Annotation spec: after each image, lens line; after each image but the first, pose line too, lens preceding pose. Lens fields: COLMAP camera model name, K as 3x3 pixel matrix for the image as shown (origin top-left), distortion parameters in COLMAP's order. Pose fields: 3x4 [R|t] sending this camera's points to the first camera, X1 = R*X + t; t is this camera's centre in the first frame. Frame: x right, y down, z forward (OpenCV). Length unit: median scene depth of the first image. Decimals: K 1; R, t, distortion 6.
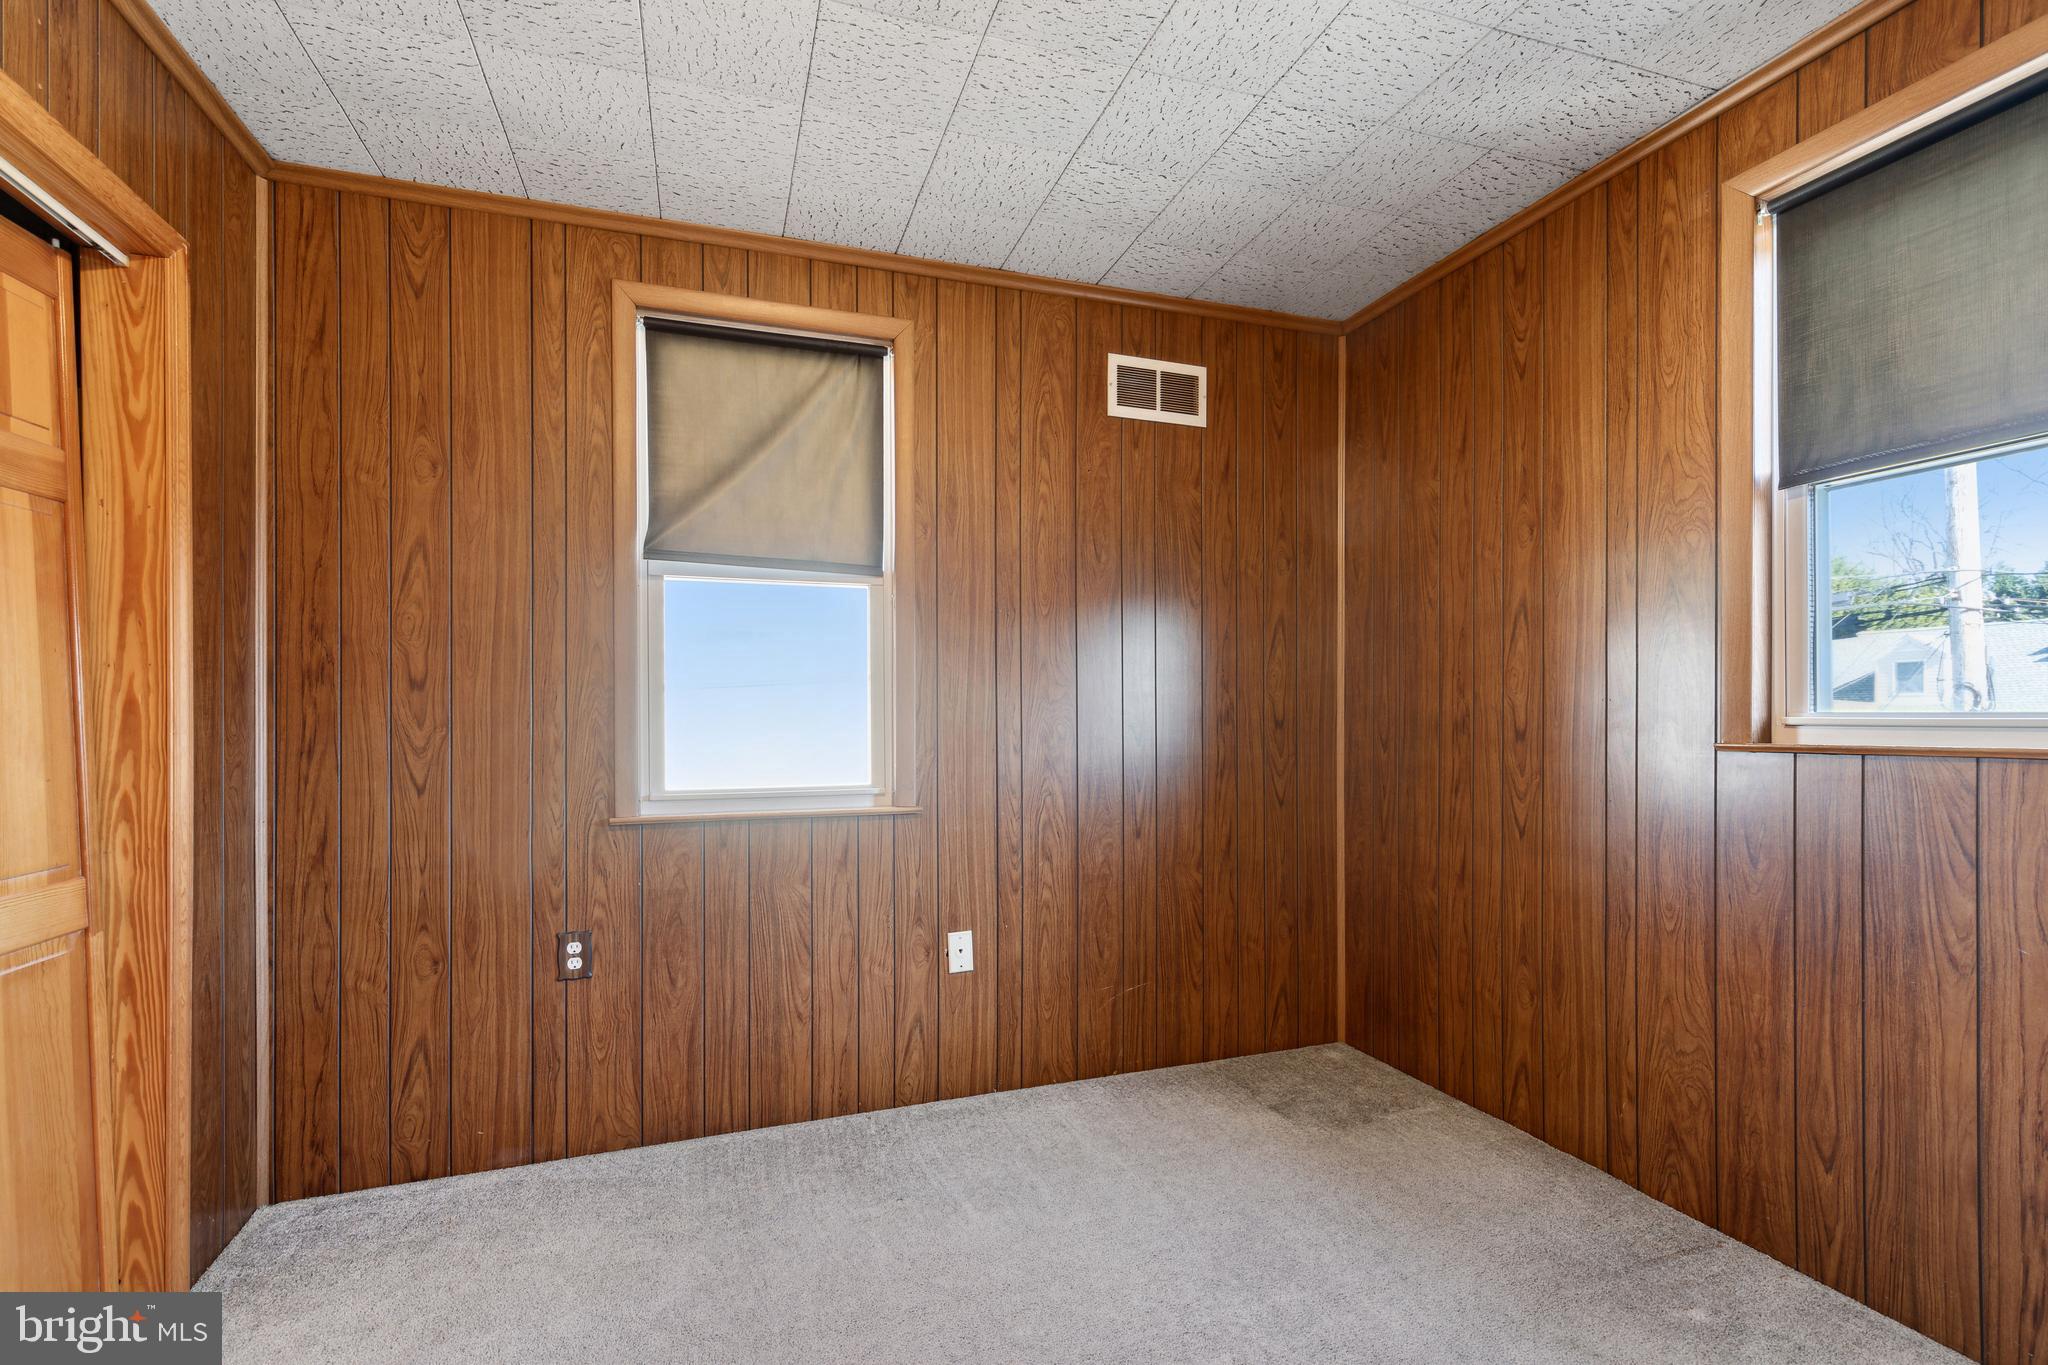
lens RADIAL K [[923.6, 0, 1028.0], [0, 923.6, 710.5], [0, 0, 1]] dist [0.003392, -0.000331]
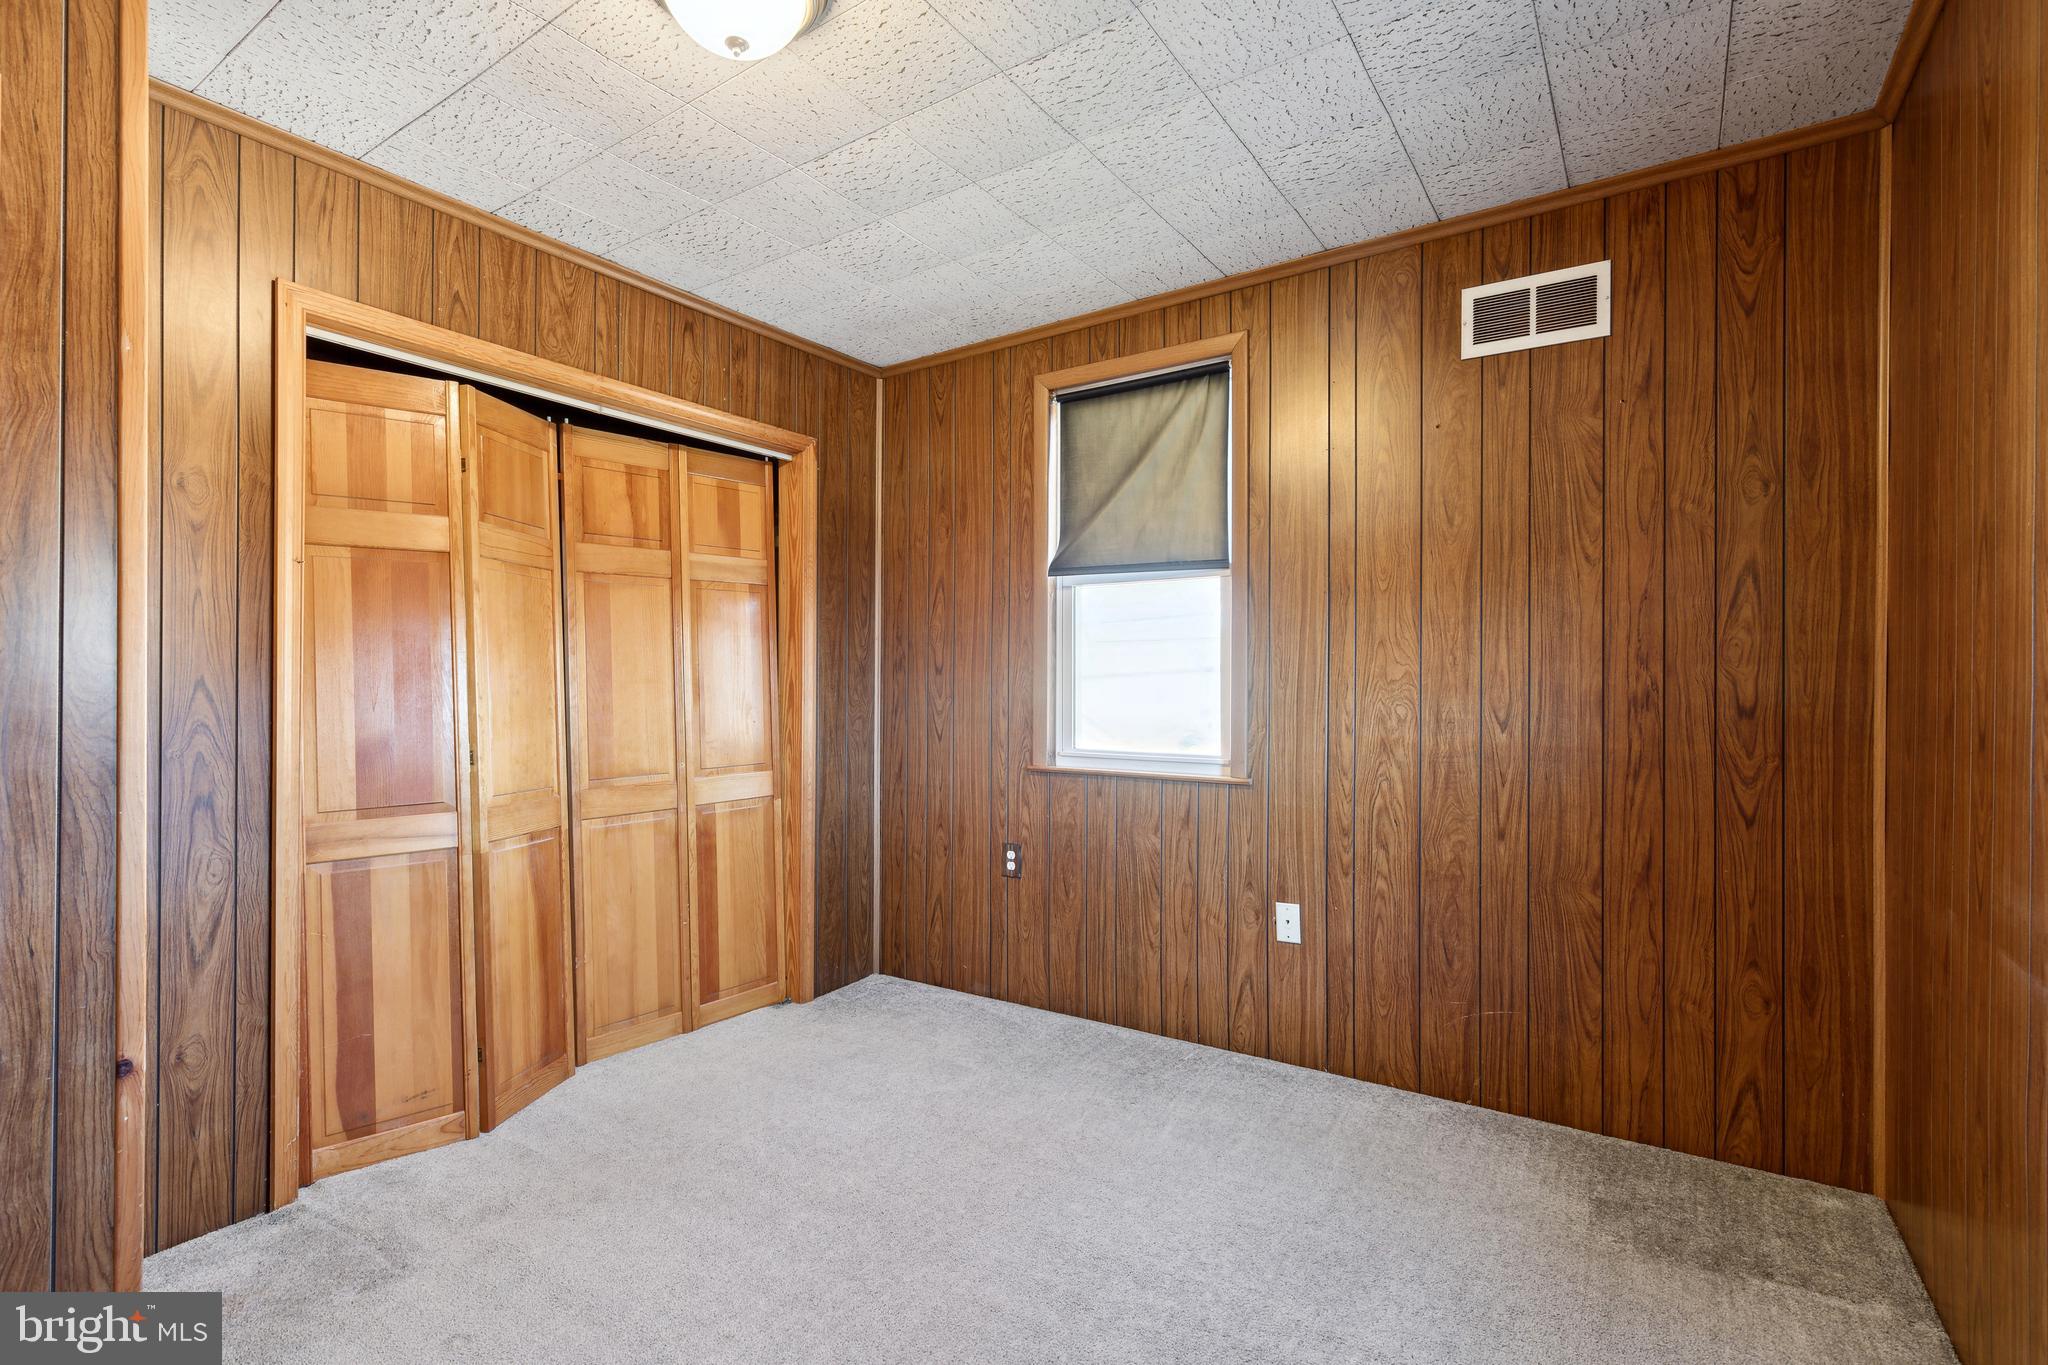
lens RADIAL K [[942.1, 0, 1029.9], [0, 942.1, 679.6], [0, 0, 1]] dist [0.003876, -0.005202]
pose [[0.603264, -0.000204, -0.797542, 0.598825], [-0.003568, 0.999989, -0.002954, -0.007571], [0.797534, 0.004628, 0.603256, 0.130330]]
